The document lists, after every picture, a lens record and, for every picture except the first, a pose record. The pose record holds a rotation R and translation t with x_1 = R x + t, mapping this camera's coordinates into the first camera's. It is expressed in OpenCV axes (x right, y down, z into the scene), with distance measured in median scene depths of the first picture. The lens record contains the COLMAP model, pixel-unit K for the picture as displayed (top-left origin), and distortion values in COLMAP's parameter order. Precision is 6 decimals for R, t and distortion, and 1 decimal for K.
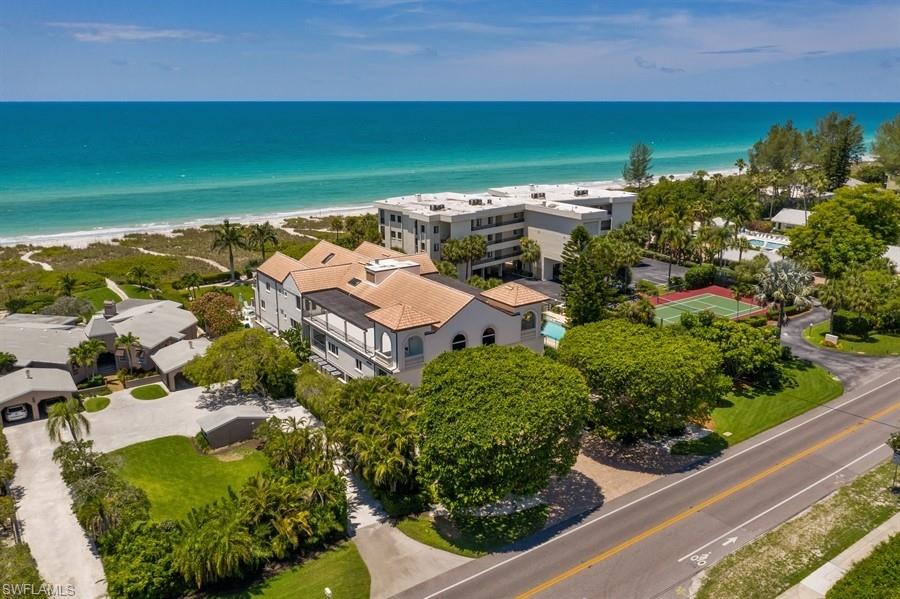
lens RADIAL K [[731.3, 0, 450.0], [0, 731.3, 299.5], [0, 0, 1]] dist [-0.010348, -0.003075]
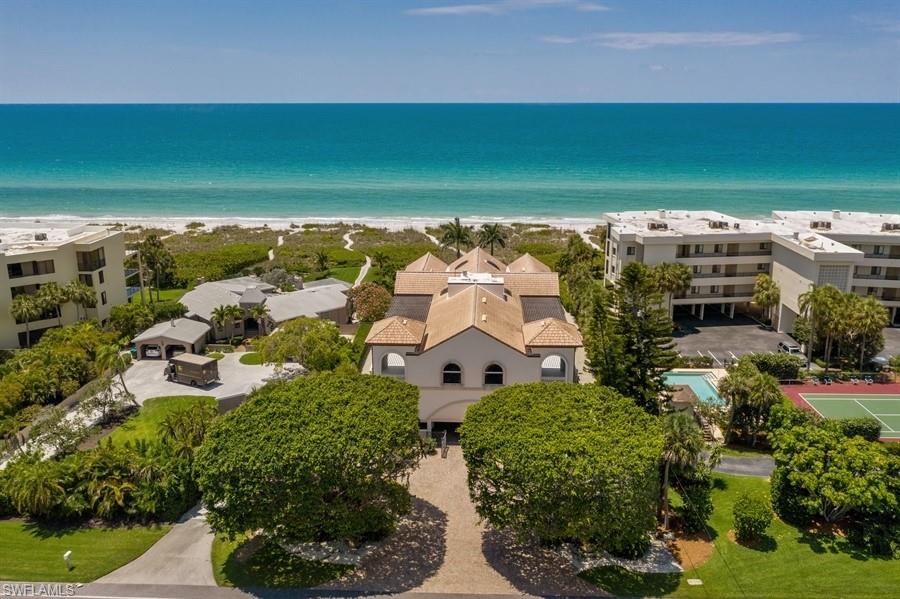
lens RADIAL K [[731.3, 0, 450.0], [0, 731.3, 299.5], [0, 0, 1]] dist [-0.010348, -0.003075]
pose [[0.788838, 0.156480, -0.594347, 0.331731], [-0.157791, 0.986195, 0.050220, -0.046777], [0.594001, 0.054167, 0.802639, 0.167735]]
